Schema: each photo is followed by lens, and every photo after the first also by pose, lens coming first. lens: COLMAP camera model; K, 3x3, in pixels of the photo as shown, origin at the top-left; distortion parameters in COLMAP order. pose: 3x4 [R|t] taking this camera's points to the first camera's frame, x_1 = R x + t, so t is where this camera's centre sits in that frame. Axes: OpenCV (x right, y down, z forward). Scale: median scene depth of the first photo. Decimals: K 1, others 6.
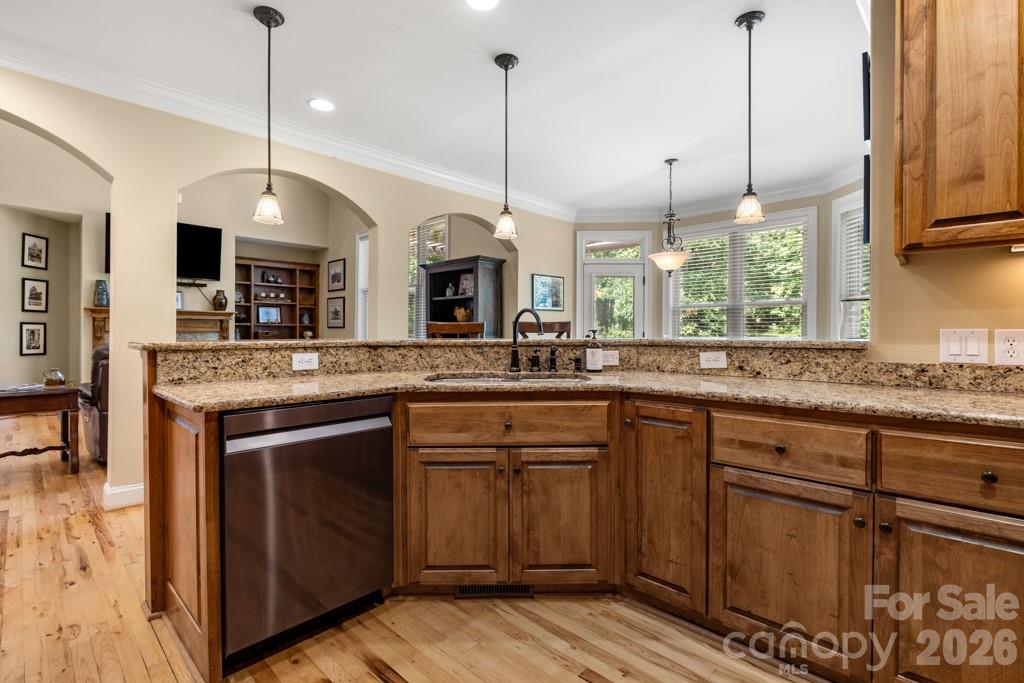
lens RADIAL K [[480.6, 0, 512.0], [0, 480.6, 341.5], [0, 0, 1]] dist [-0.000179, 0.000416]
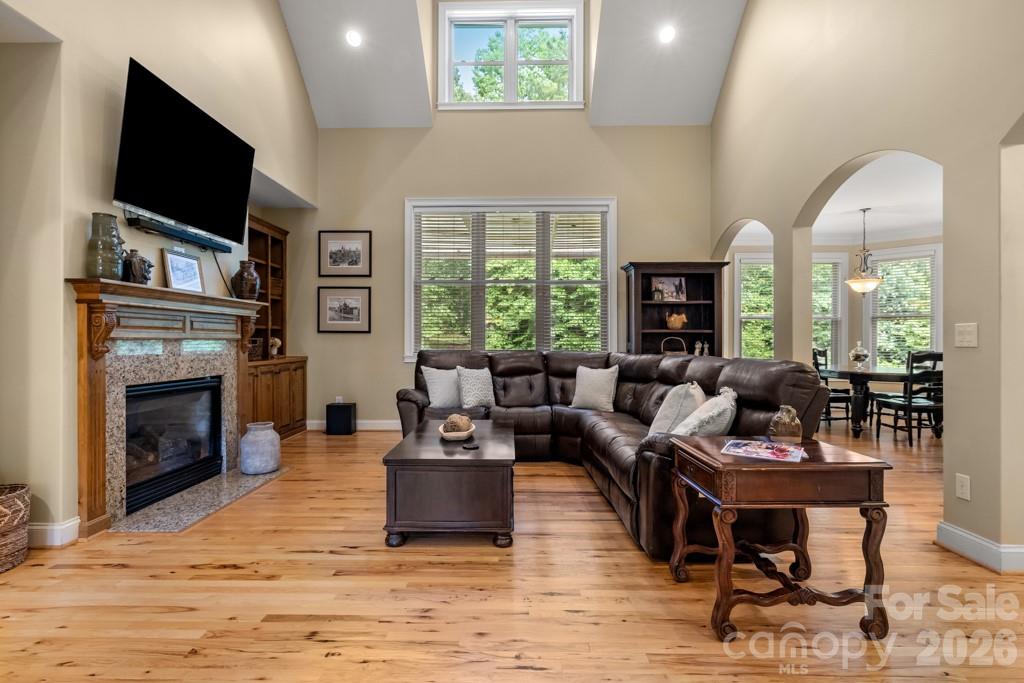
lens RADIAL K [[511.7, 0, 512.0], [0, 511.7, 341.5], [0, 0, 1]] dist [-0.001986, 0.000731]
pose [[0.722997, -0.004275, 0.690838, -0.910540], [0.012850, 0.999891, -0.007262, -0.011241], [-0.690731, 0.014128, 0.722973, 0.444131]]
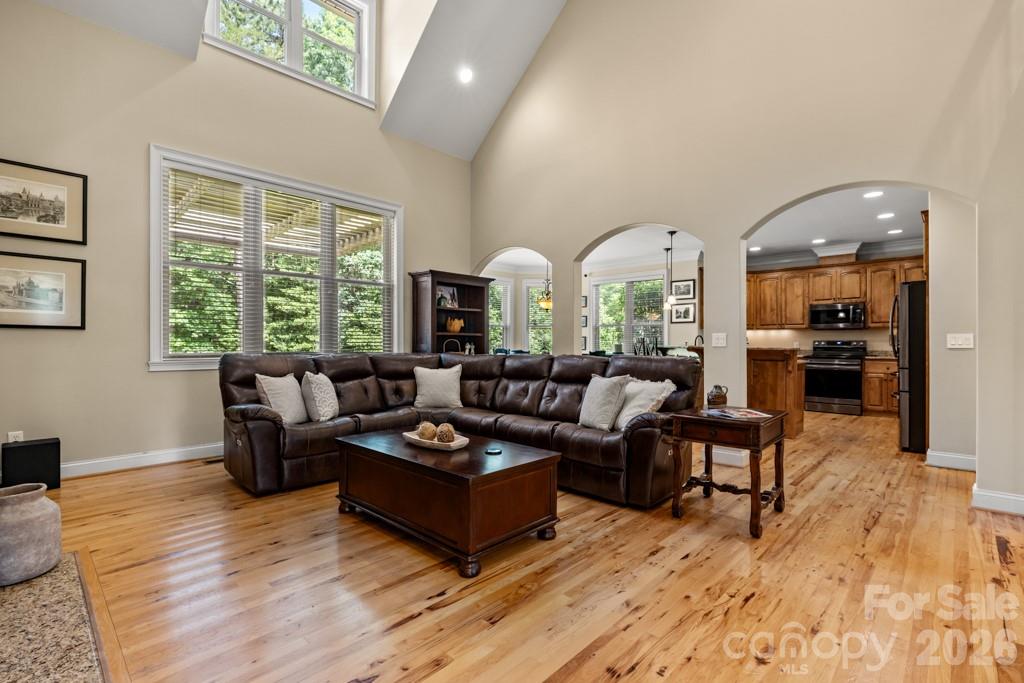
lens RADIAL K [[469.4, 0, 514.1], [0, 469.4, 345.1], [0, 0, 1]] dist [-0.001505, -0.000240]
pose [[-0.015072, -0.008571, 0.999850, -1.028231], [0.011749, 0.999893, 0.008748, -0.016719], [-0.999817, 0.011879, -0.014970, 0.786255]]
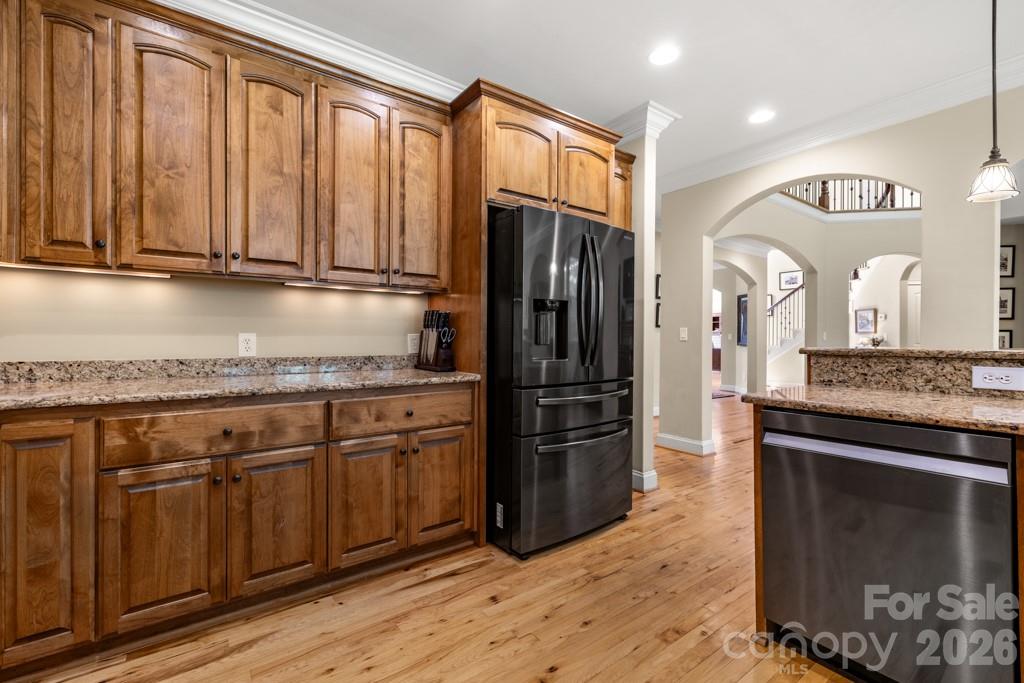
lens RADIAL K [[442.3, 0, 506.3], [0, 442.3, 335.4], [0, 0, 1]] dist [0.000111, 0.000010]
pose [[-0.175736, -0.007761, -0.984407, 0.126561], [-0.020071, 0.999789, -0.004299, -0.002102], [0.984233, 0.019002, -0.175855, 0.124451]]
